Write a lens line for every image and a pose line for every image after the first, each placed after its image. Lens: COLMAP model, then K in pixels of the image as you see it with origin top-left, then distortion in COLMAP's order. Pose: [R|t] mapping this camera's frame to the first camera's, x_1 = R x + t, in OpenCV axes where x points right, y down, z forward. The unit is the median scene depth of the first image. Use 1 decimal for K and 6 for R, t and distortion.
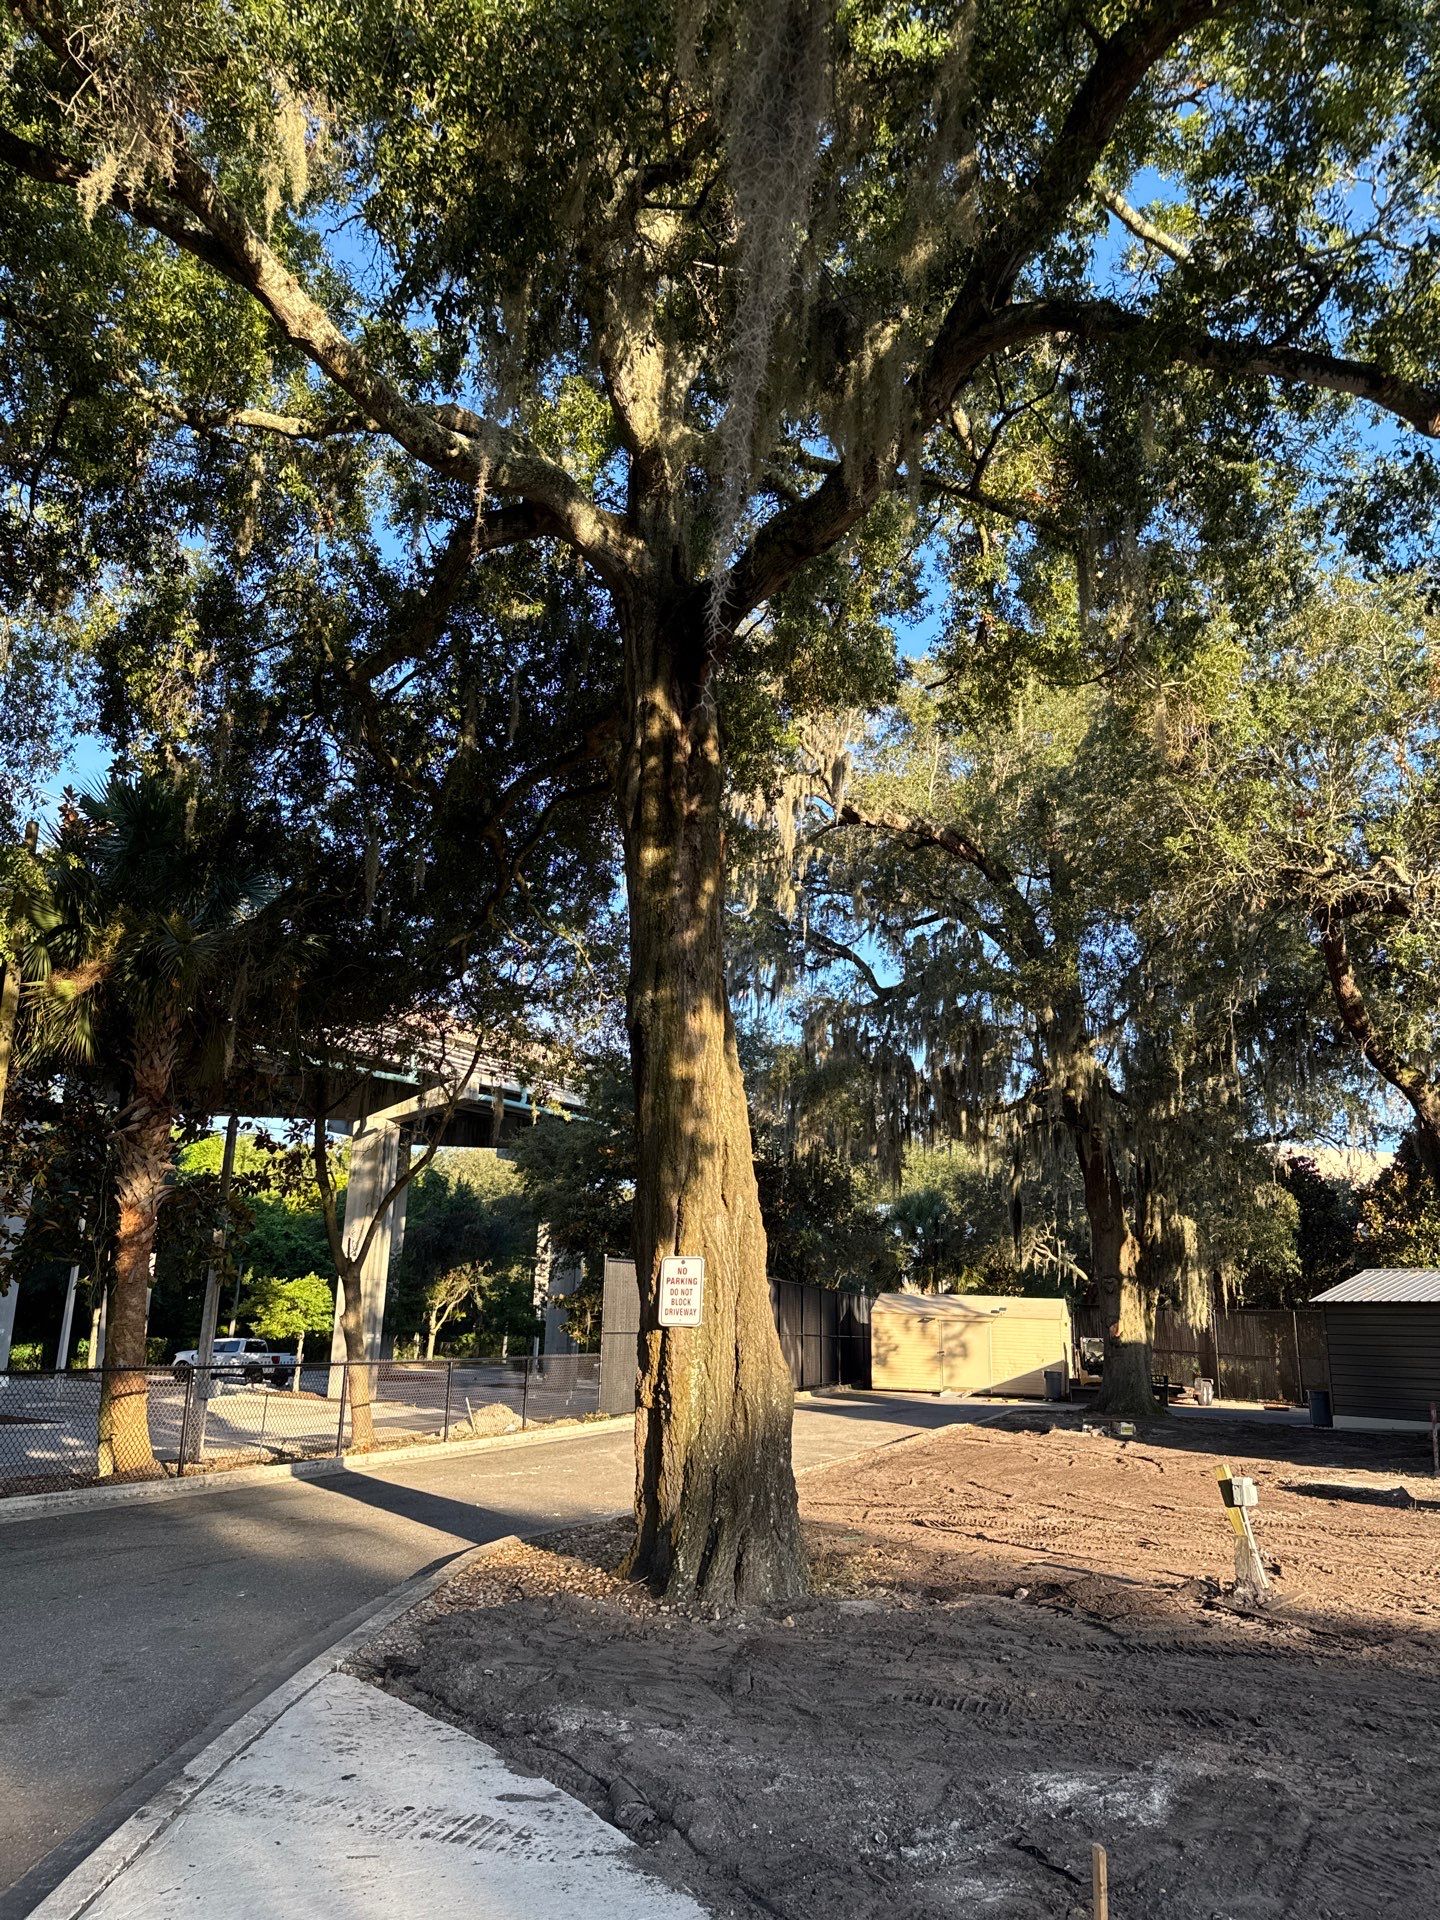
lens RADIAL K [[1339.6, 0, 720.1], [0, 1339.6, 972.5], [0, 0, 1]] dist [0.084839, -0.106263]
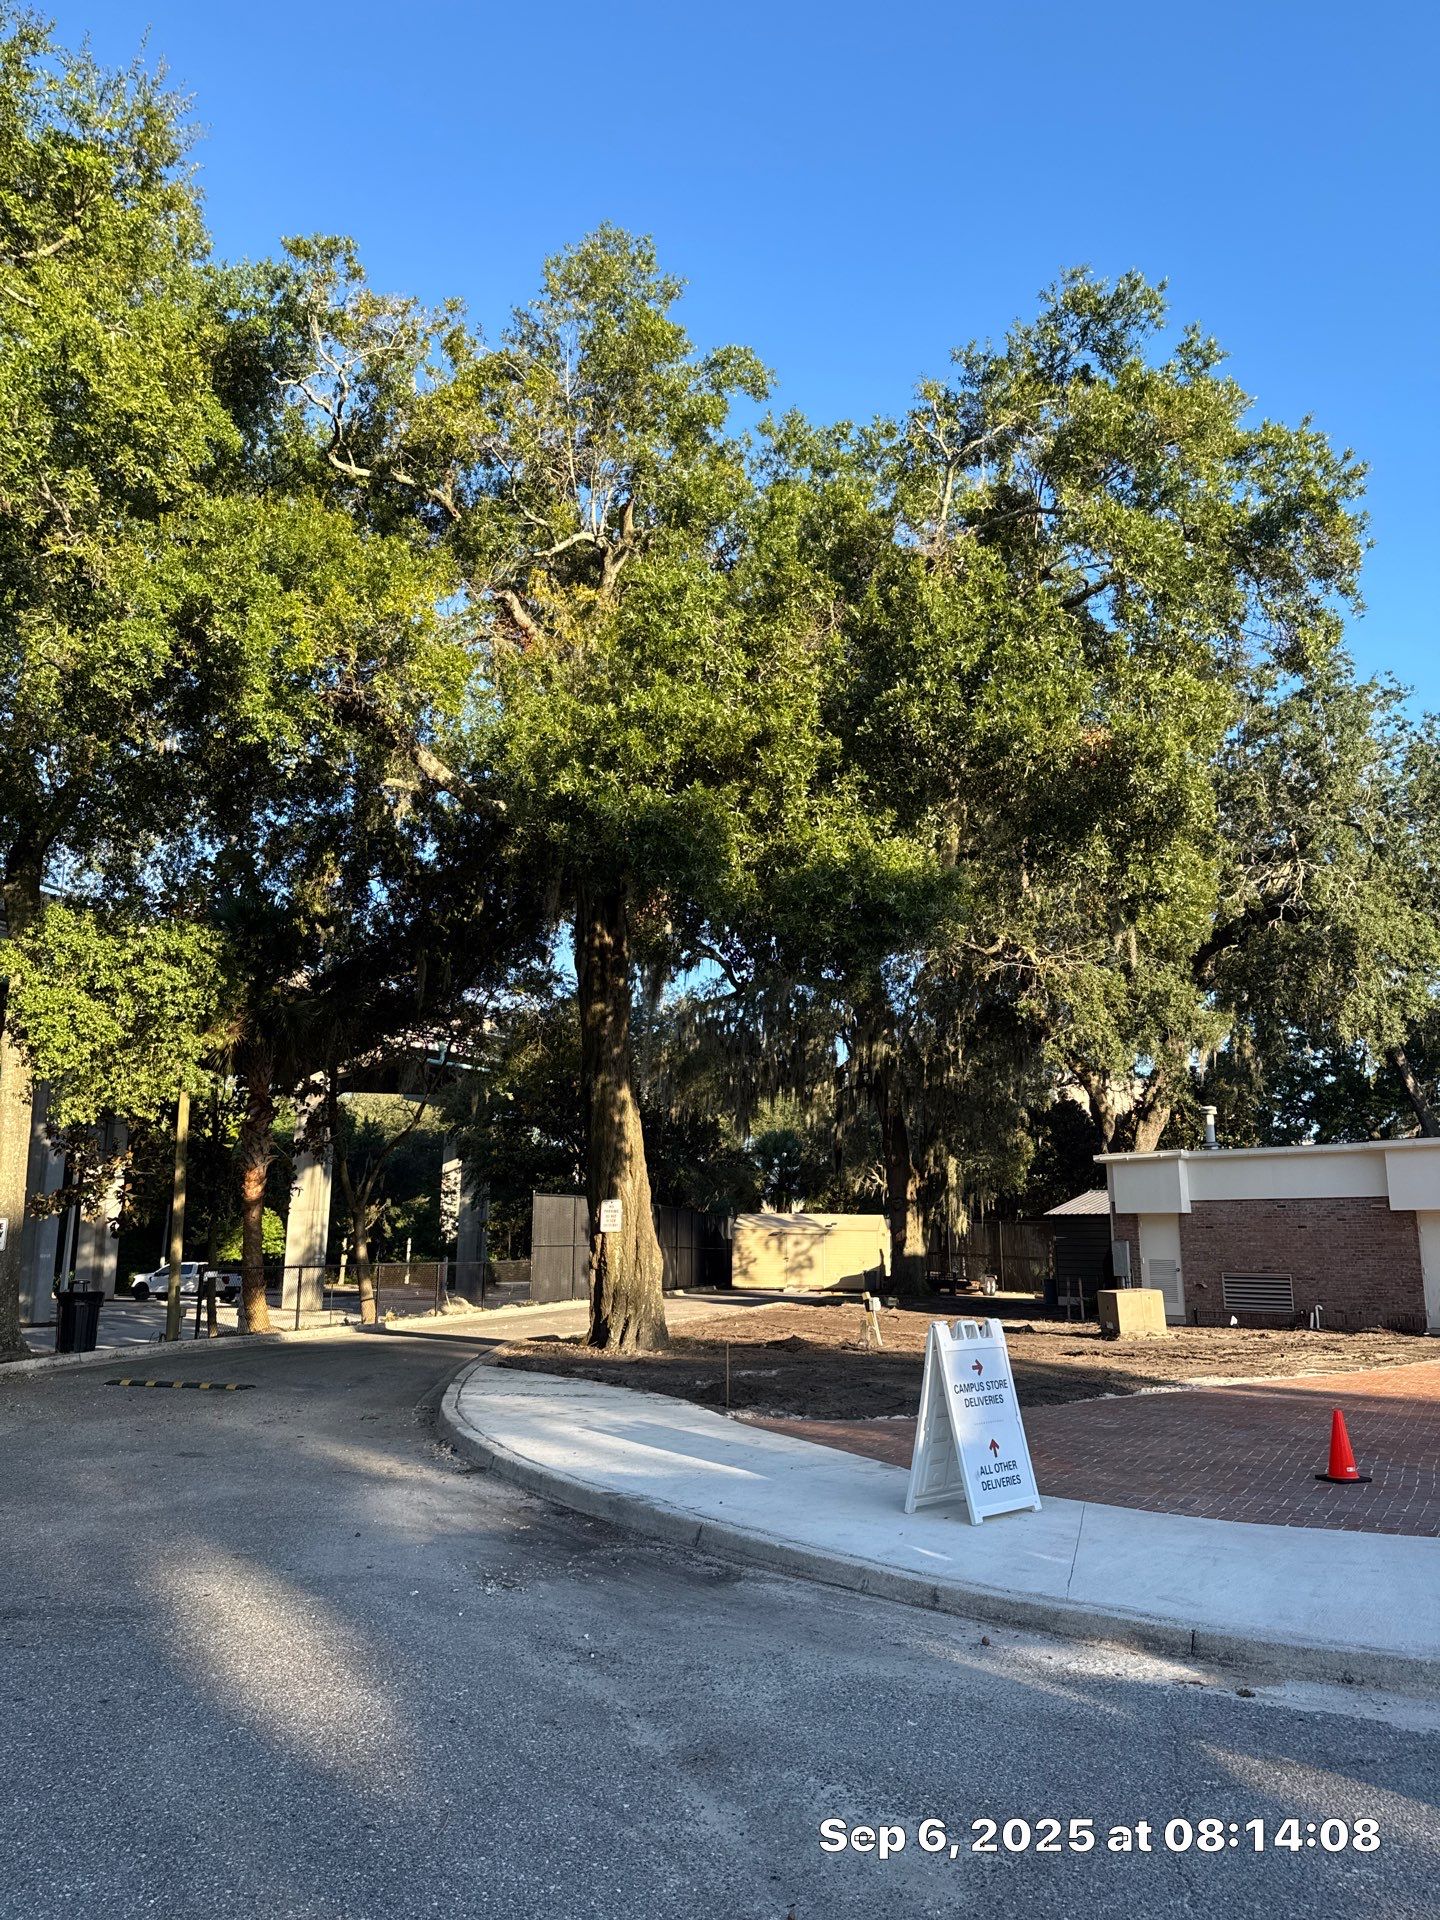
lens RADIAL K [[1339.6, 0, 716.1], [0, 1339.6, 965.0], [0, 0, 1]] dist [0.084839, -0.106263]
pose [[0.996408, -0.001124, 0.084680, -0.012632], [-0.003087, 0.998765, 0.049580, -0.079598], [-0.084631, -0.049663, 0.995174, -0.332617]]
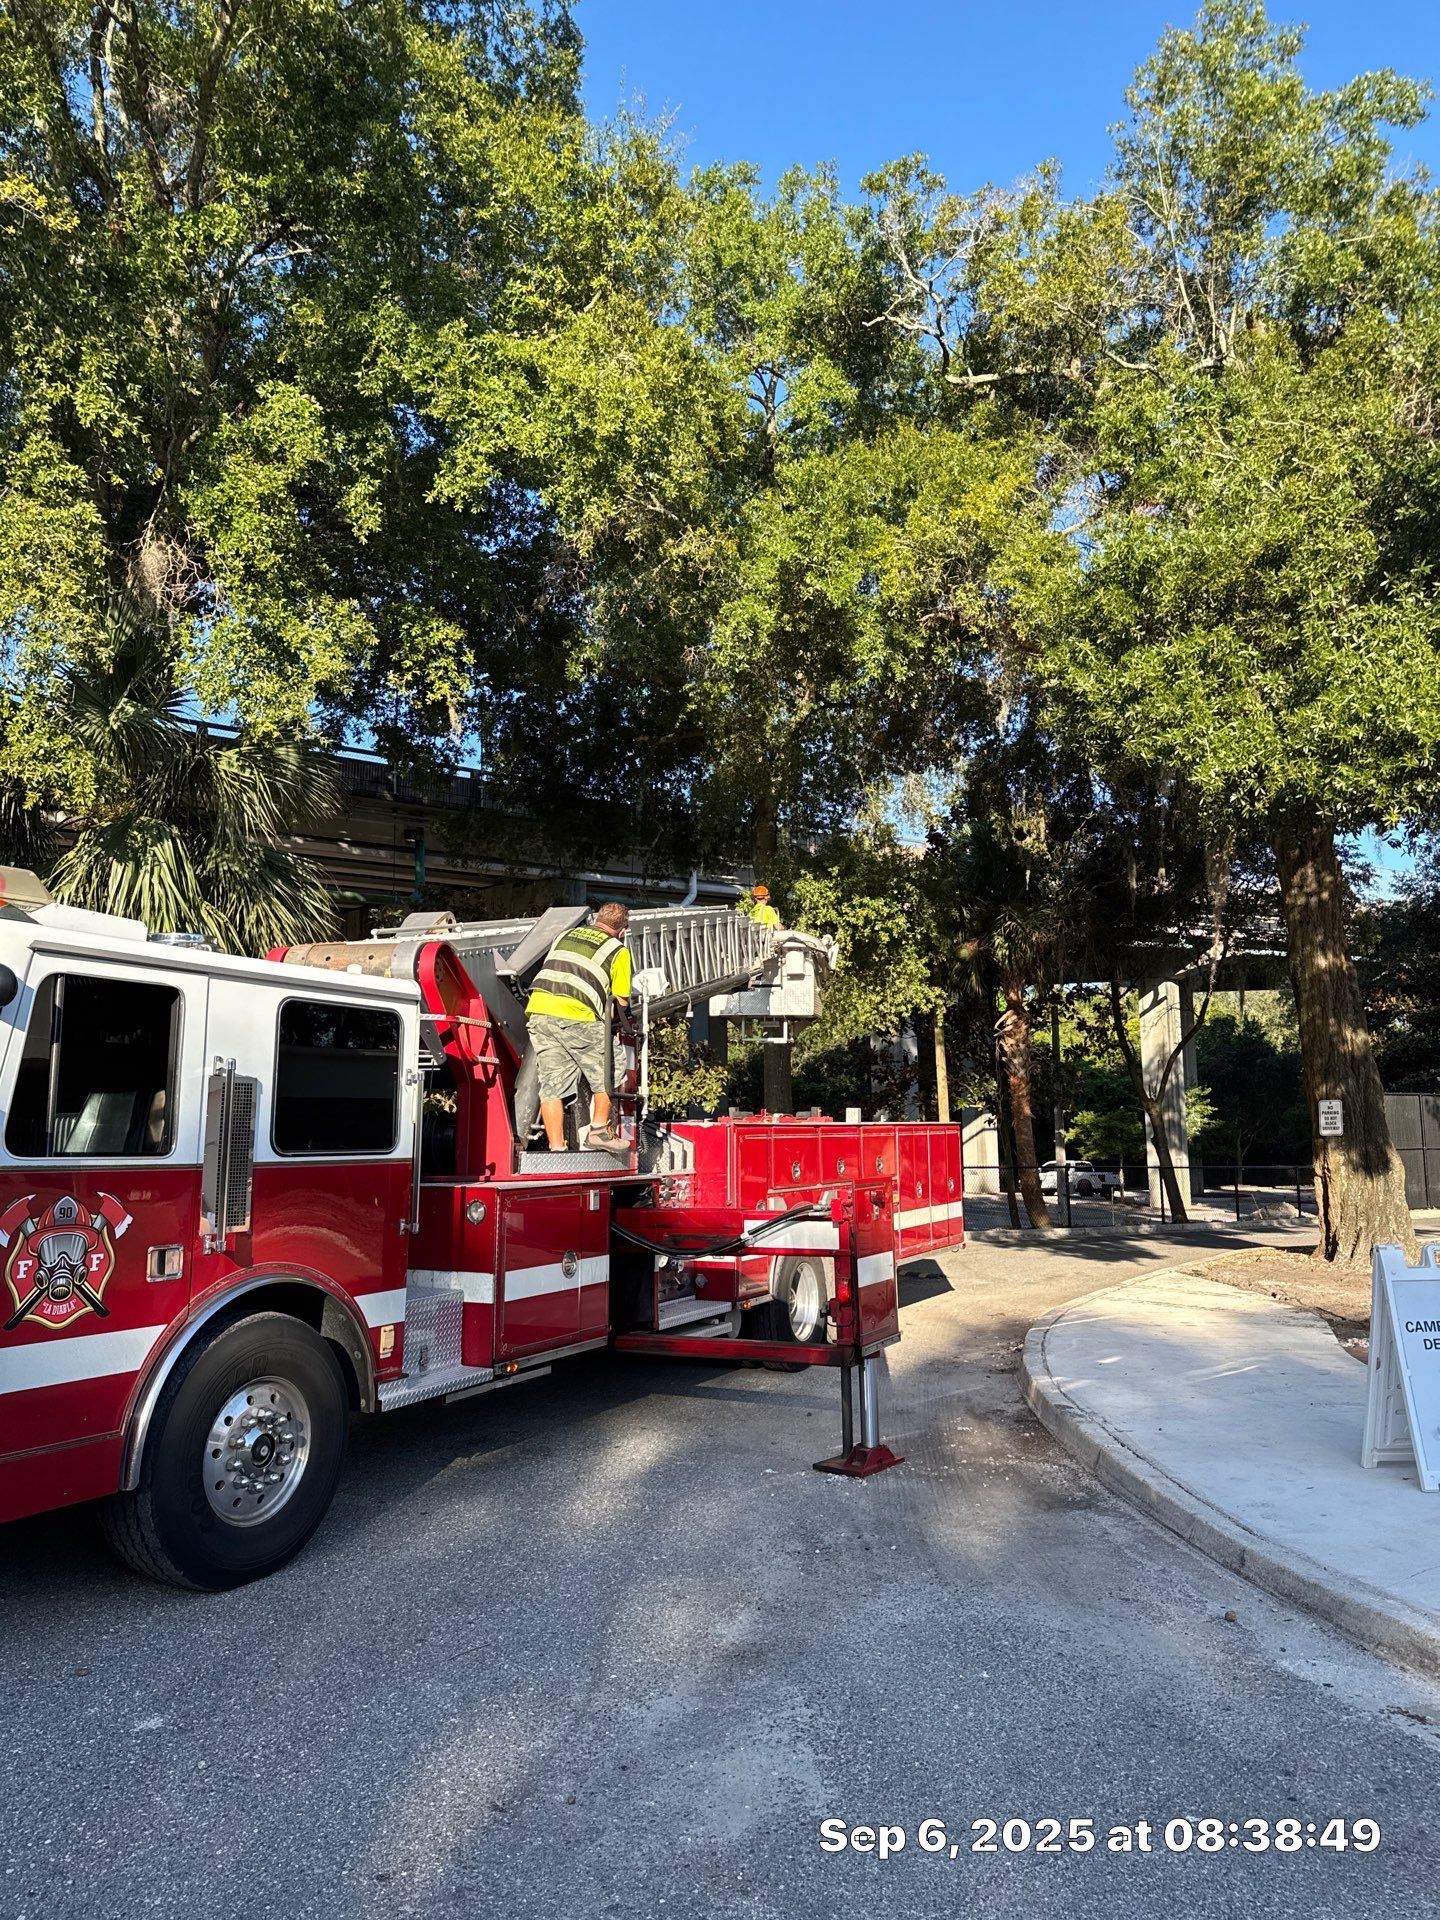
lens RADIAL K [[1339.6, 0, 726.5], [0, 1339.6, 962.1], [0, 0, 1]] dist [0.084839, -0.106263]
pose [[0.843354, -0.096286, -0.528662, 0.084793], [0.155125, 0.985554, 0.067963, -0.072100], [0.514481, -0.139326, 0.846107, -0.306612]]
